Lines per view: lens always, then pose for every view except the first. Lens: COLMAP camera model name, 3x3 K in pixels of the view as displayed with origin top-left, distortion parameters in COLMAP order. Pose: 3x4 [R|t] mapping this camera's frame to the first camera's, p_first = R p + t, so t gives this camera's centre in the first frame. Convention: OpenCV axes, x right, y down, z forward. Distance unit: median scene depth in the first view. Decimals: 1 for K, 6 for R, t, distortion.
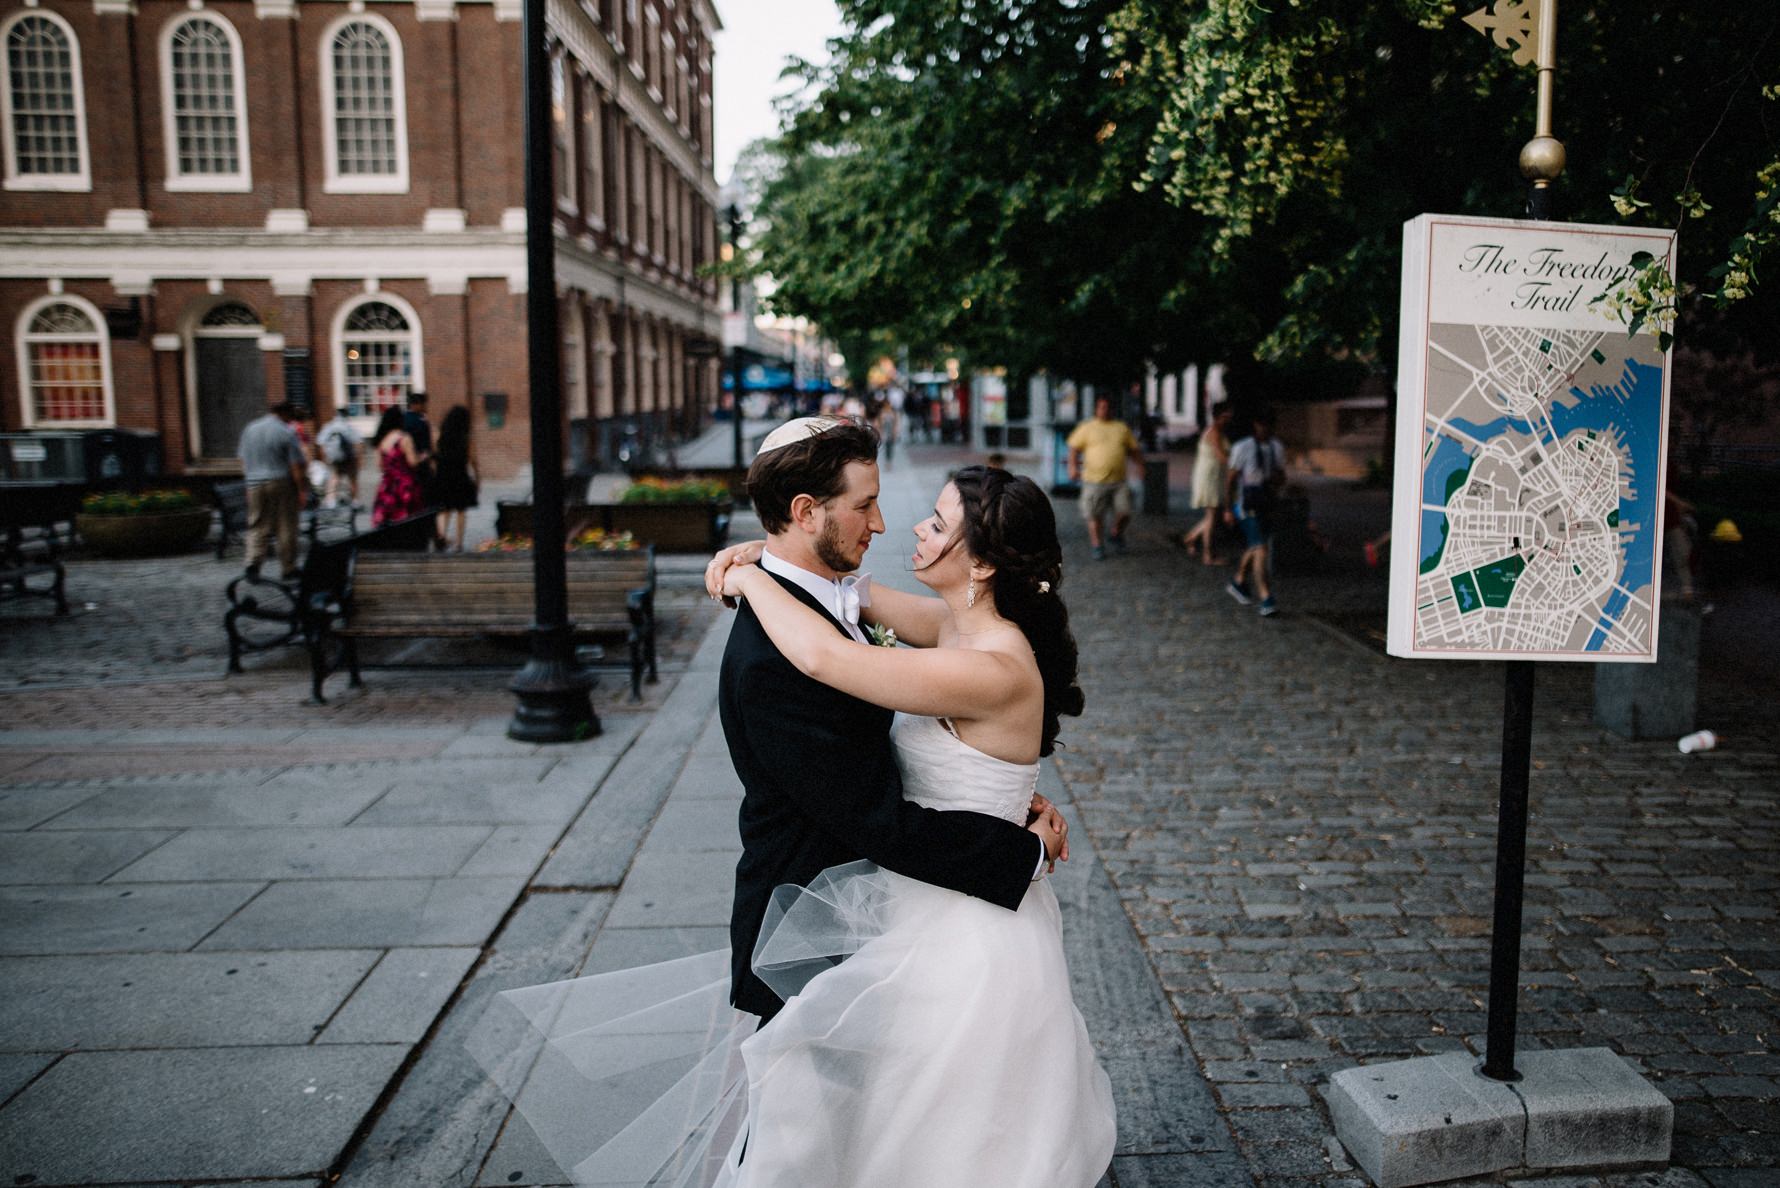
lens RADIAL K [[1384.4, 0, 890.0], [0, 1384.4, 594.0], [0, 0, 1]] dist [-0.007138, -0.008118]
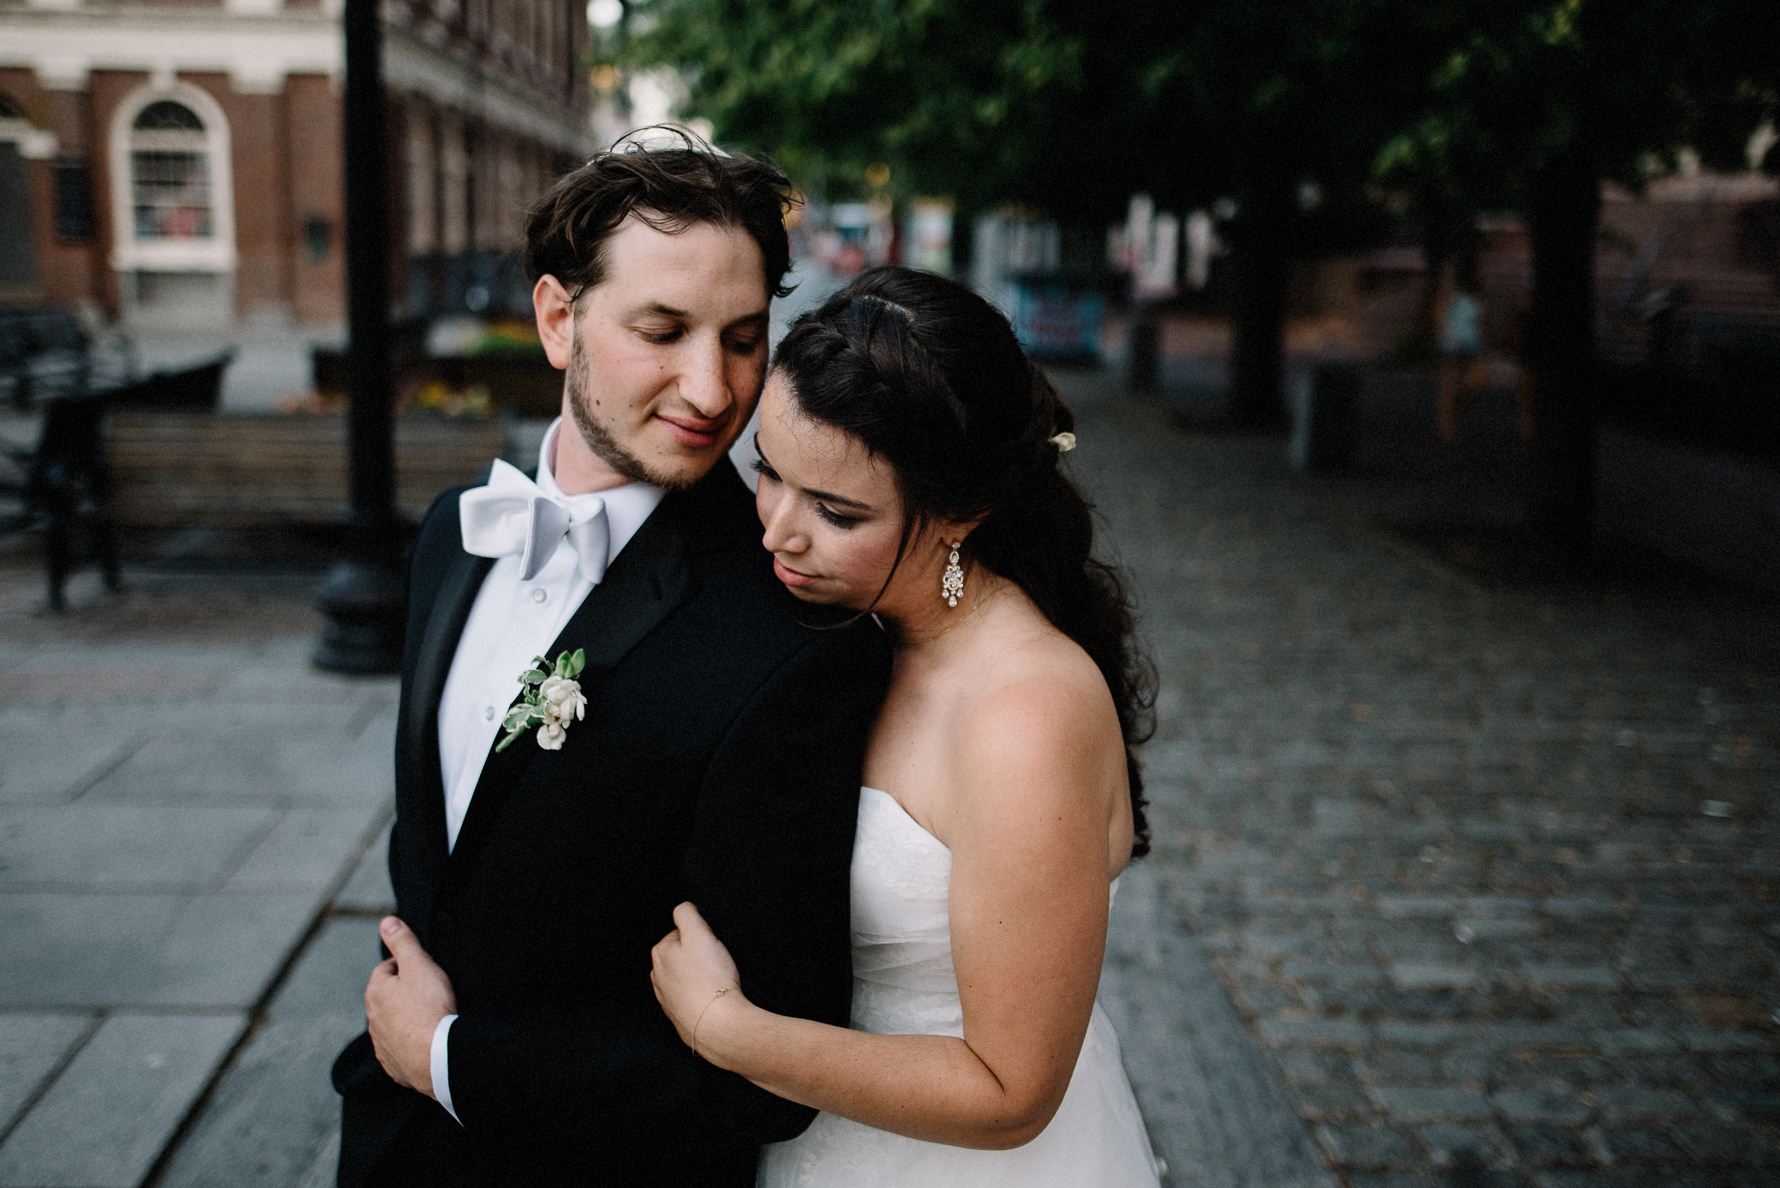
lens RADIAL K [[1438.2, 0, 890.0], [0, 1438.2, 594.0], [0, 0, 1]] dist [-0.012782, -0.003782]
pose [[0.995985, 0.018108, 0.087670, -0.045240], [-0.025690, 0.995951, 0.086150, -0.010934], [-0.085755, -0.088056, 0.992417, 0.264153]]
